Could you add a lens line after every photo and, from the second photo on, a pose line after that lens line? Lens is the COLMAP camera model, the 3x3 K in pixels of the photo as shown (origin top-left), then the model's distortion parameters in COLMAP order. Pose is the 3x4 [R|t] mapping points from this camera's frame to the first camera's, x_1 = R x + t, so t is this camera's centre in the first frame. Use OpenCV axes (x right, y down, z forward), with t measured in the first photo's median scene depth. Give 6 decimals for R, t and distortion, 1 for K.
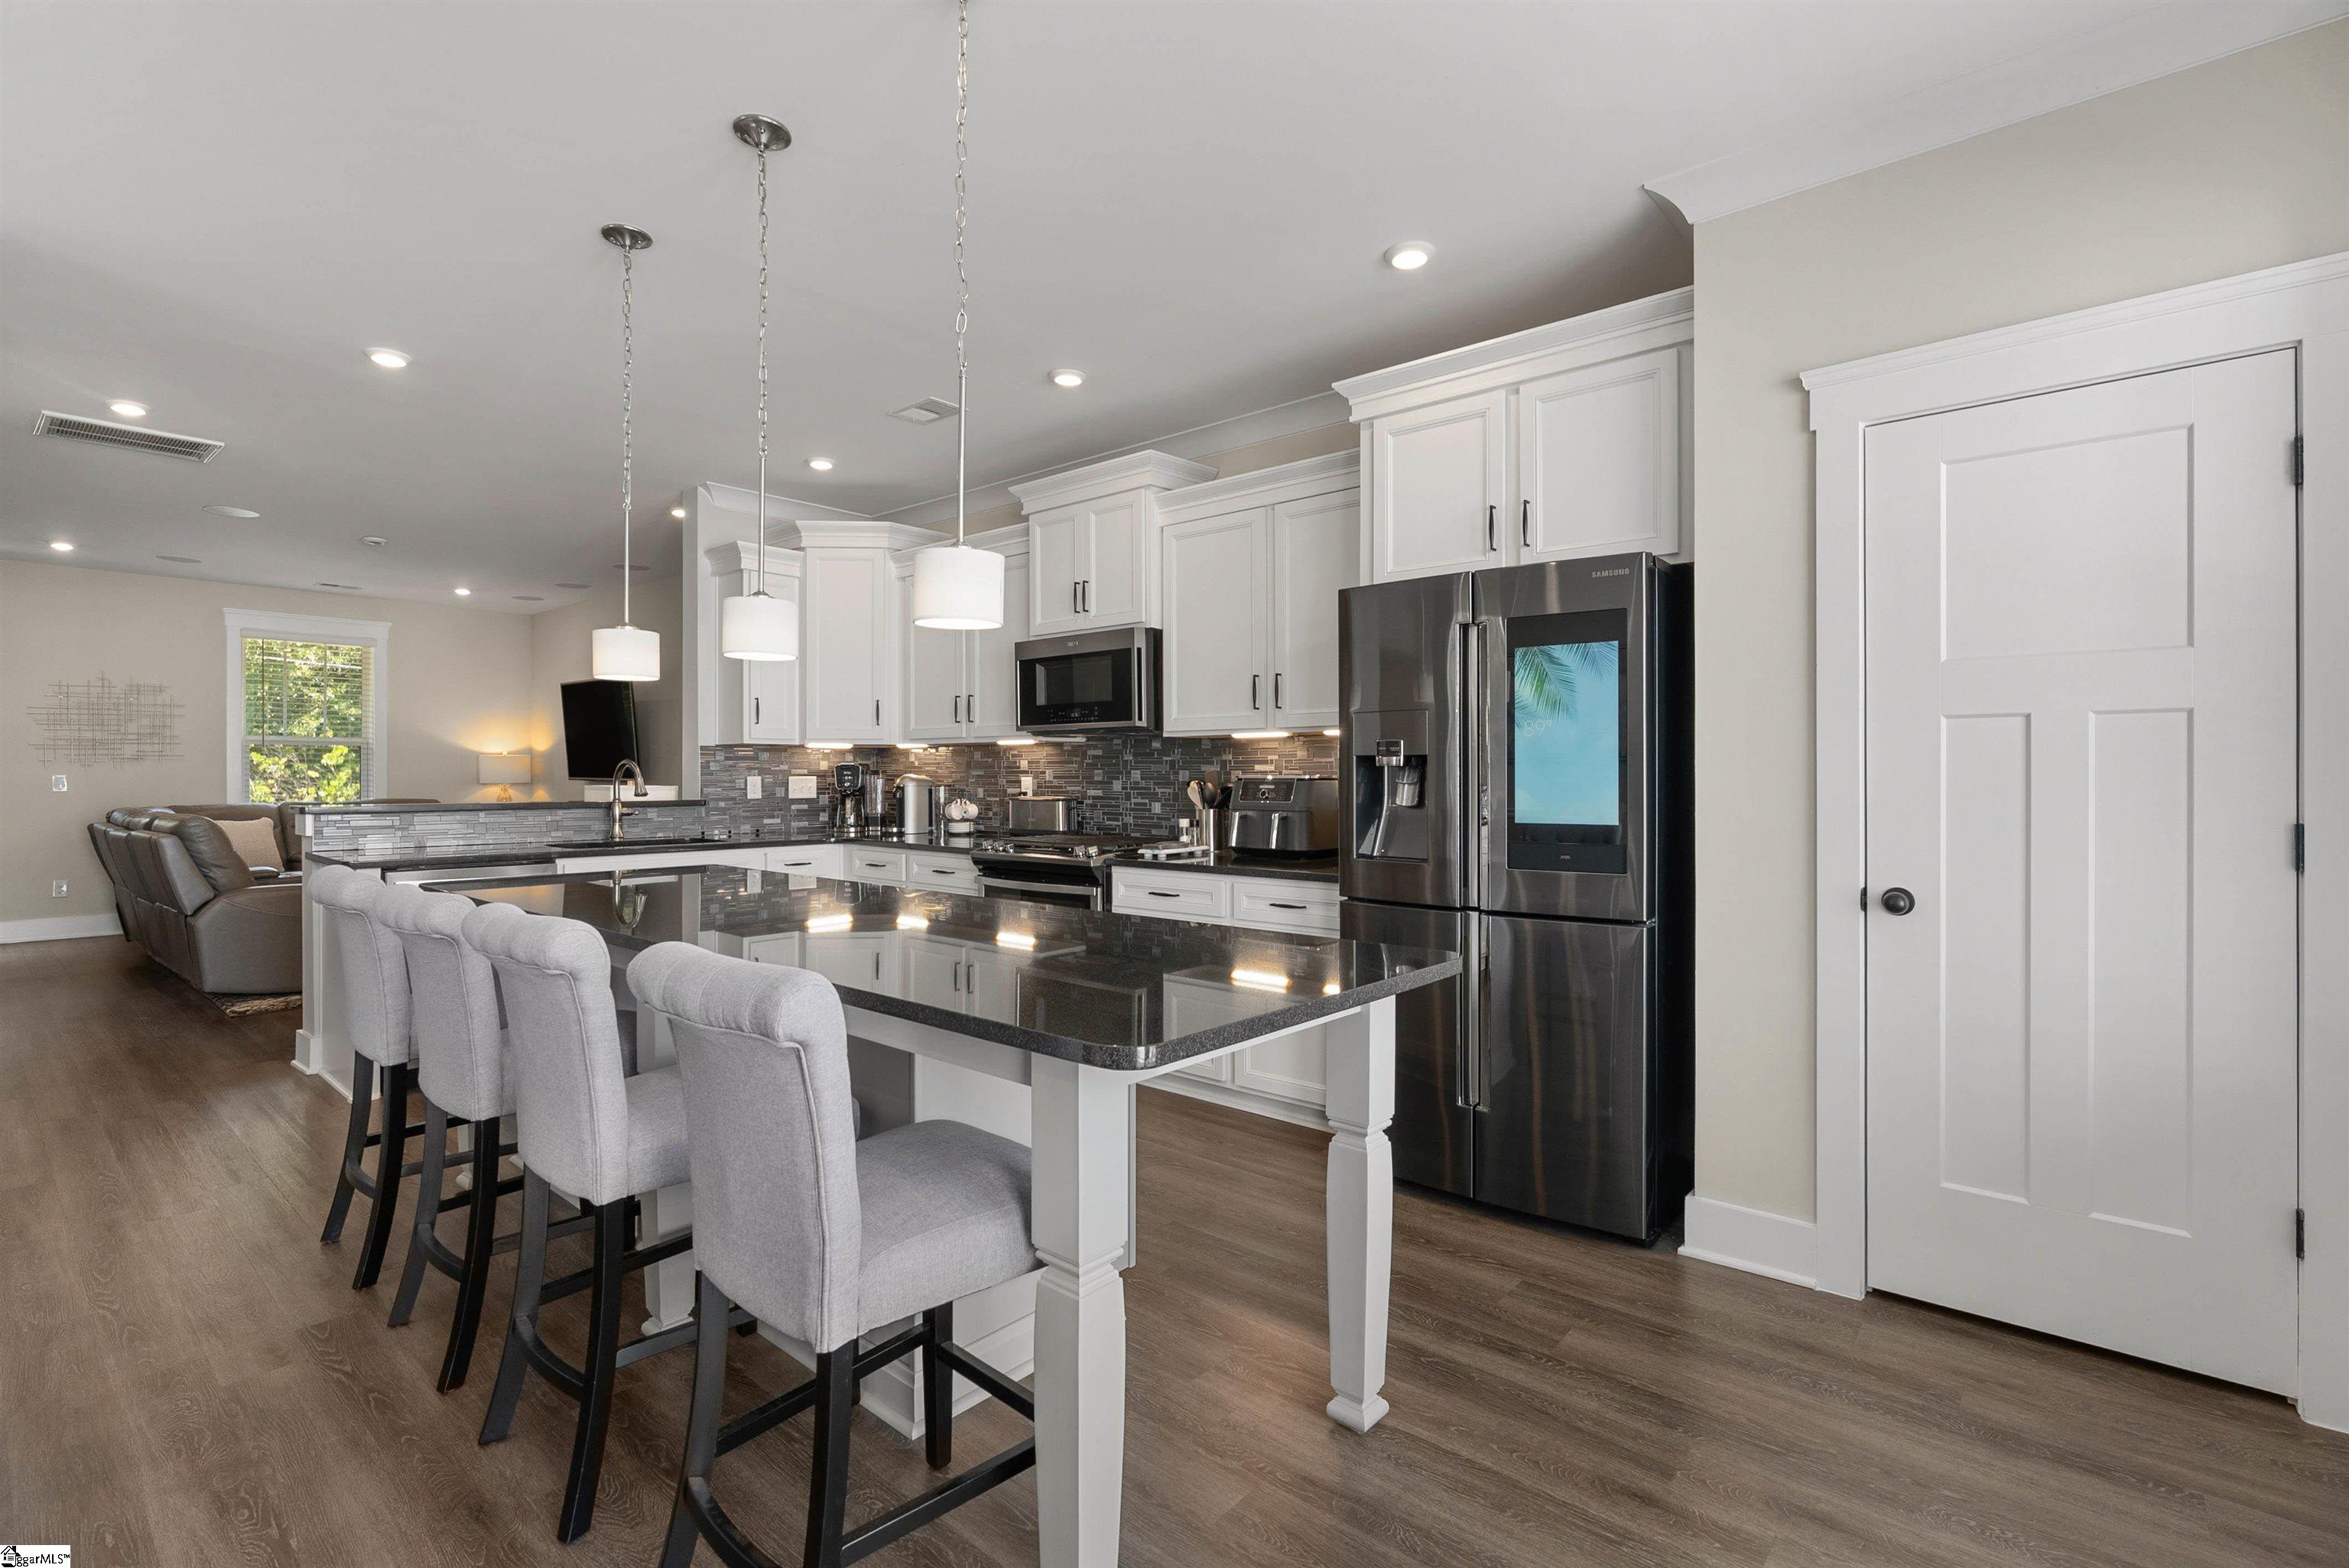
lens RADIAL K [[1072.6, 0, 1177.7], [0, 1072.6, 777.8], [0, 0, 1]] dist [-0.015393, 0.005919]
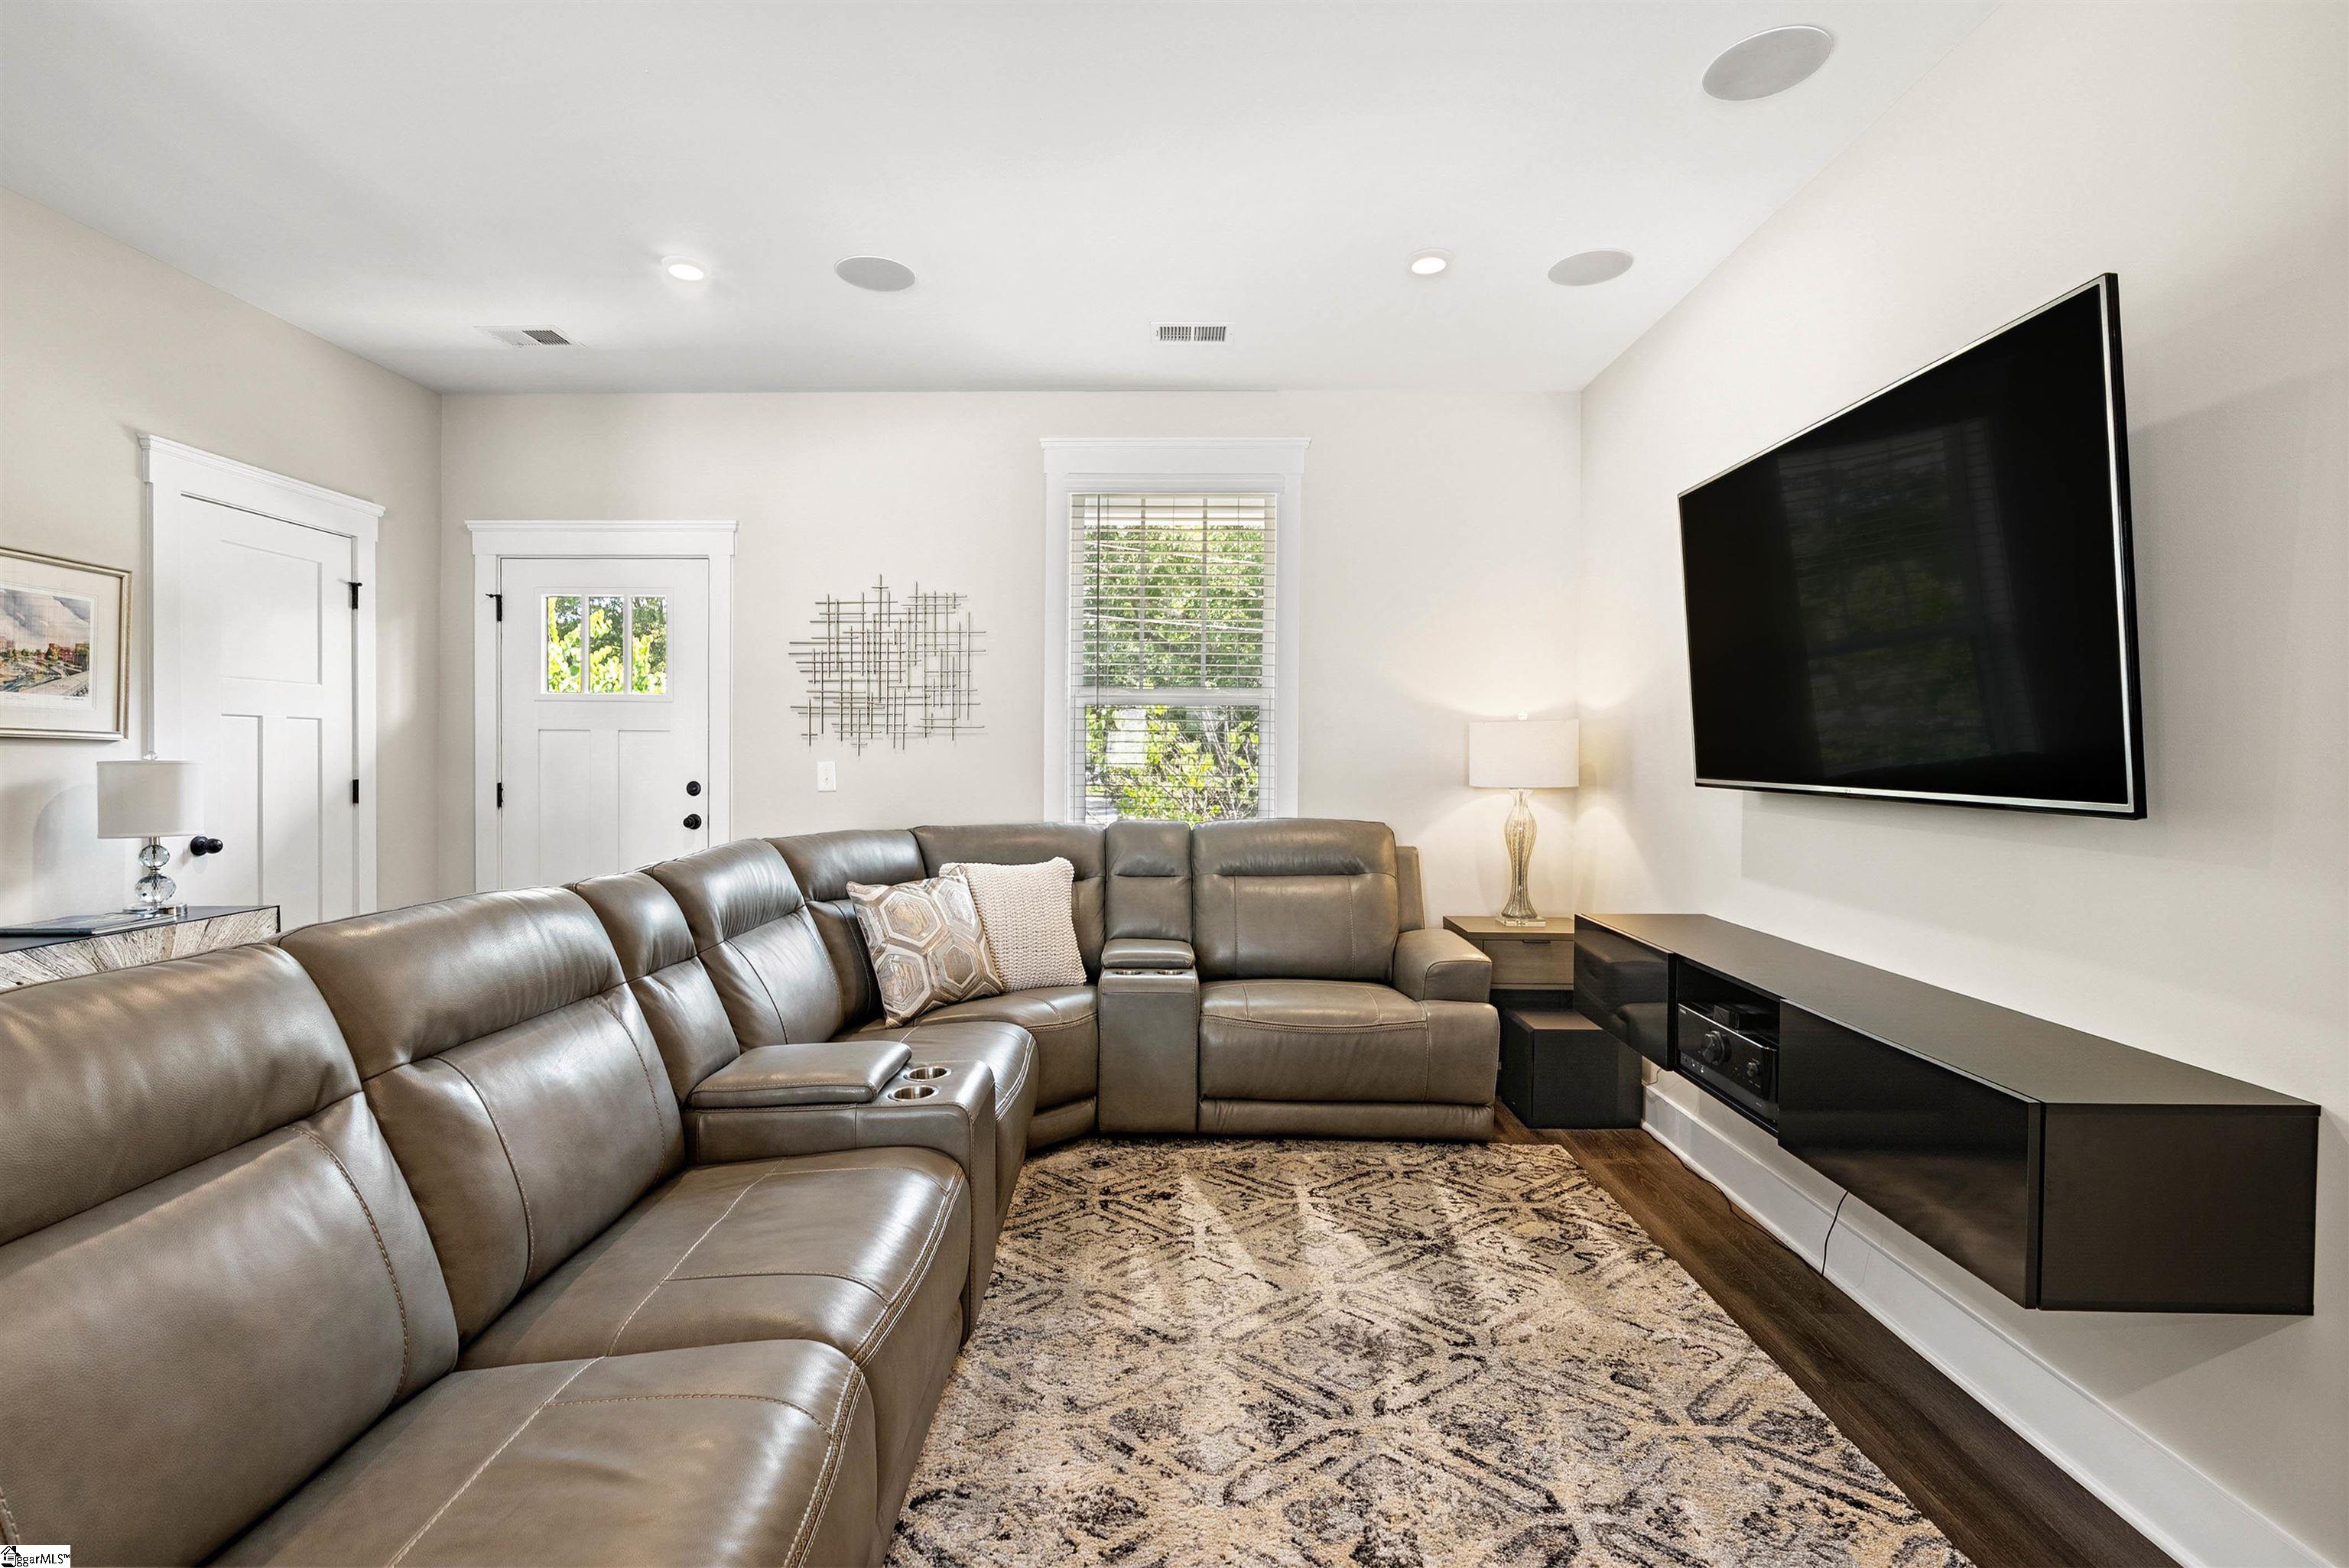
lens RADIAL K [[1072.6, 0, 1164.4], [0, 1072.6, 781.3], [0, 0, 1]] dist [-0.015393, 0.005919]
pose [[0.632898, 0.022161, -0.773918, -0.744488], [-0.010420, 0.999744, 0.020107, -0.007750], [0.774165, -0.004661, 0.632967, 1.177876]]
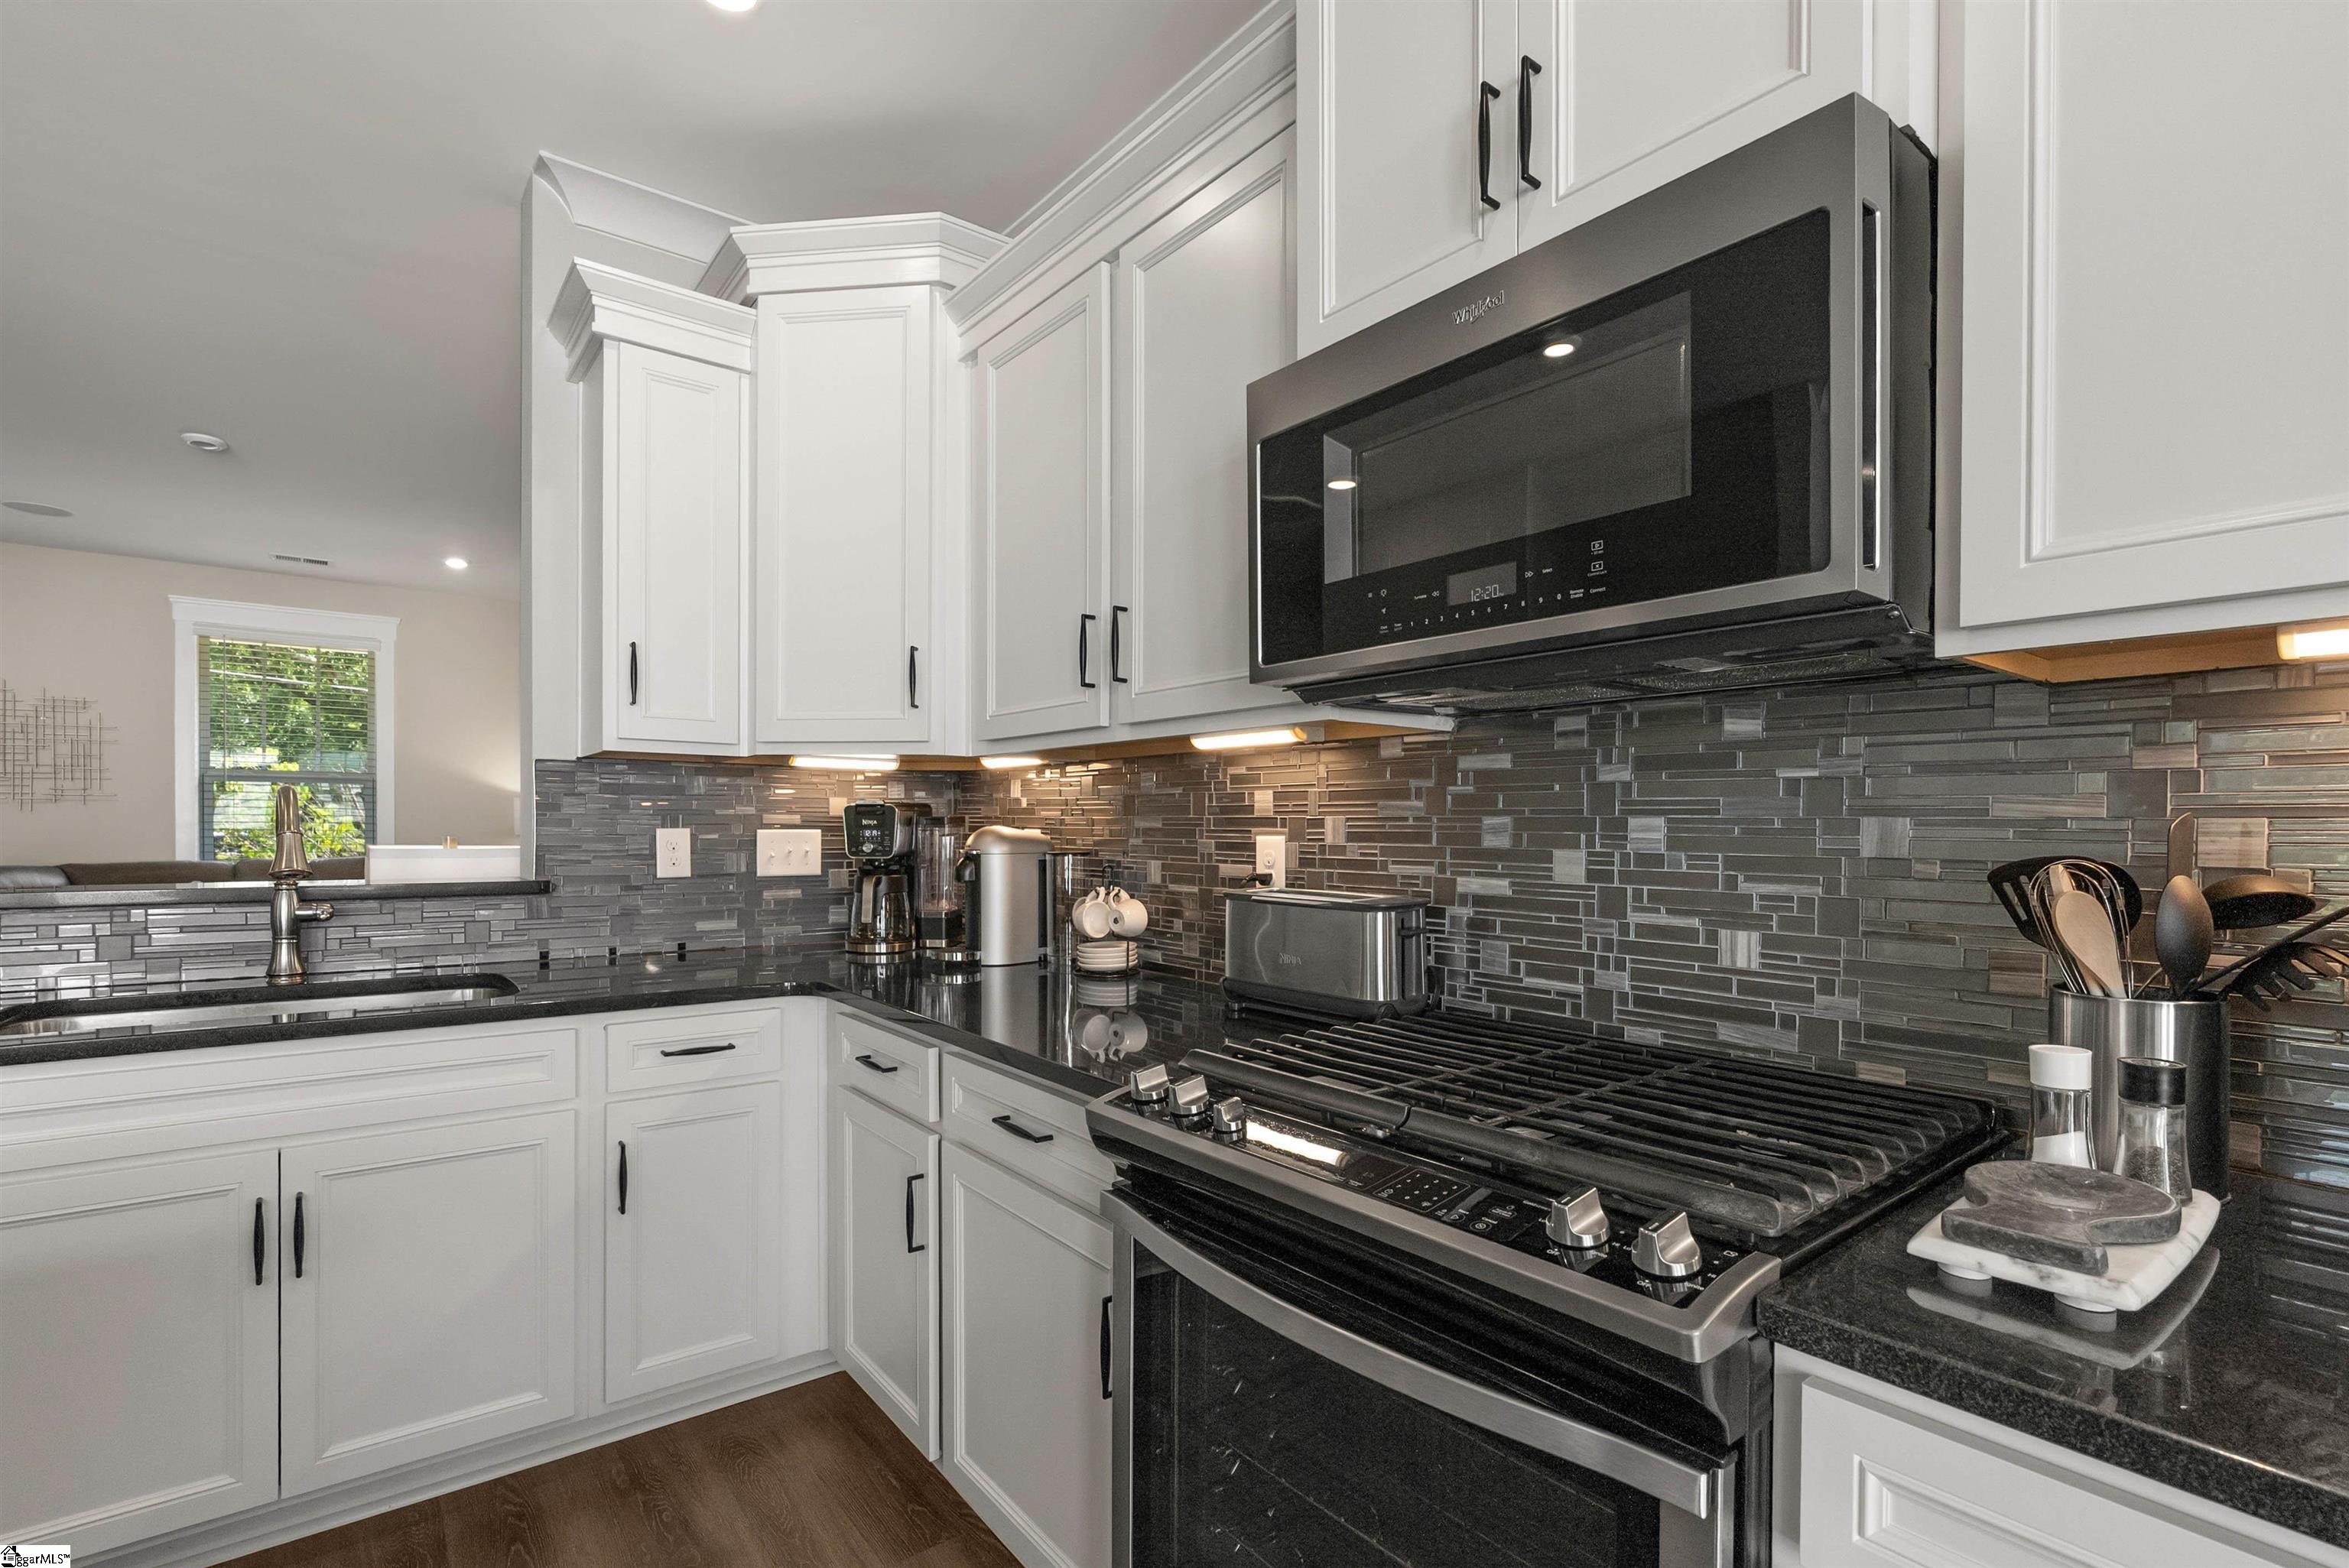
lens RADIAL K [[1072.6, 0, 1189.1], [0, 1072.6, 835.2], [0, 0, 1]] dist [-0.015393, 0.005919]
pose [[0.982721, 0.006091, -0.184991, -0.105631], [-0.004867, 0.999963, 0.007068, -0.003320], [0.185027, -0.006046, 0.982715, 0.664788]]
